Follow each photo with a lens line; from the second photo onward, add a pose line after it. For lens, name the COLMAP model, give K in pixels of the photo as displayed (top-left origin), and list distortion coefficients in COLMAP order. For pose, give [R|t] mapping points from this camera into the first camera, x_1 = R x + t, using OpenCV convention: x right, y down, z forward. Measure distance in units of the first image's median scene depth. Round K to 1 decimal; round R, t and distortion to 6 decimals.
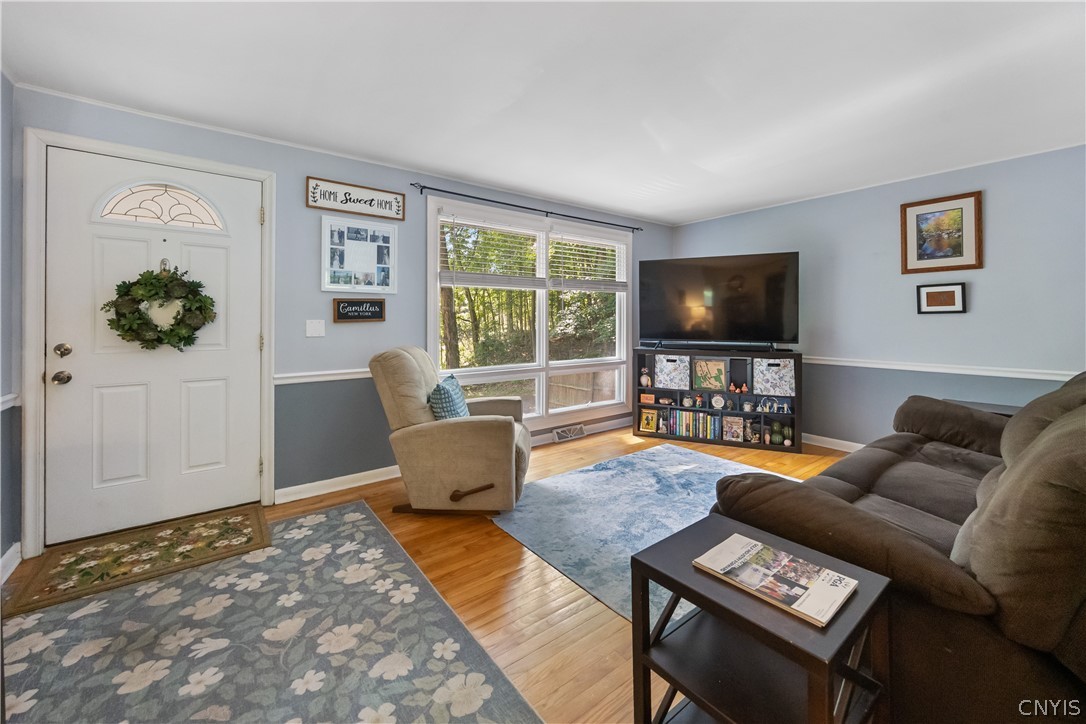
lens RADIAL K [[428.4, 0, 547.1], [0, 428.4, 321.5], [0, 0, 1]] dist [-0.001372, -0.000005]
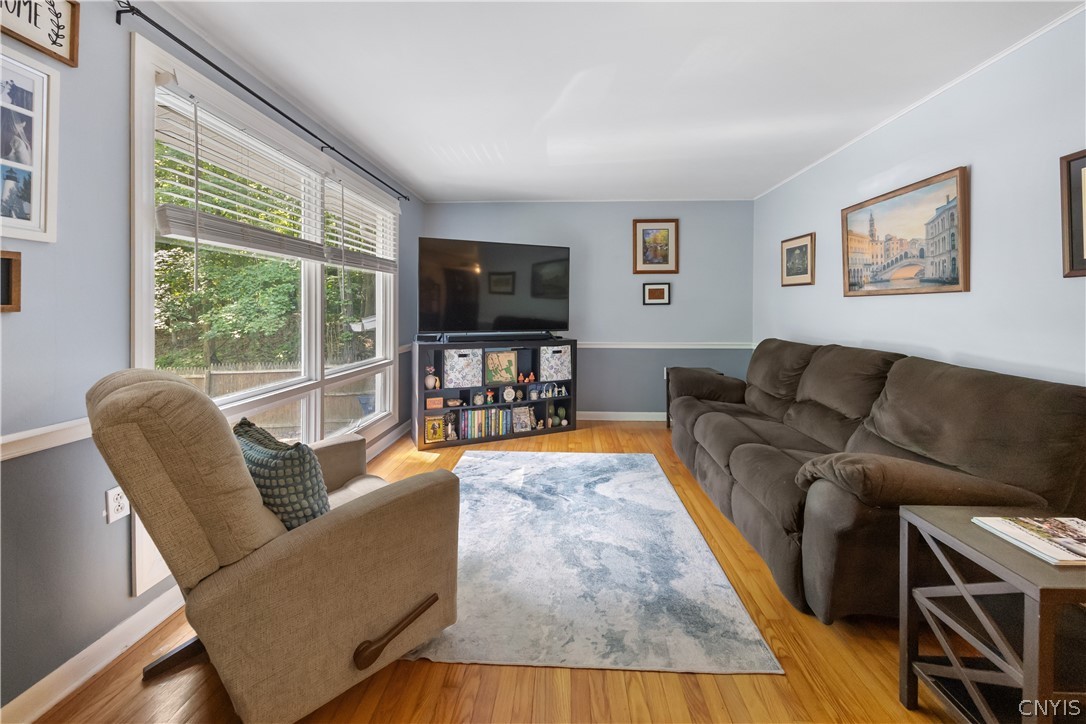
lens RADIAL K [[431.7, 0, 544.1], [0, 431.7, 312.2], [0, 0, 1]] dist [0.000295, 0.000026]
pose [[0.652088, -0.003473, 0.758135, -0.292193], [0.000066, 0.999990, 0.004523, -0.001252], [-0.758143, -0.002899, 0.652081, 0.318262]]
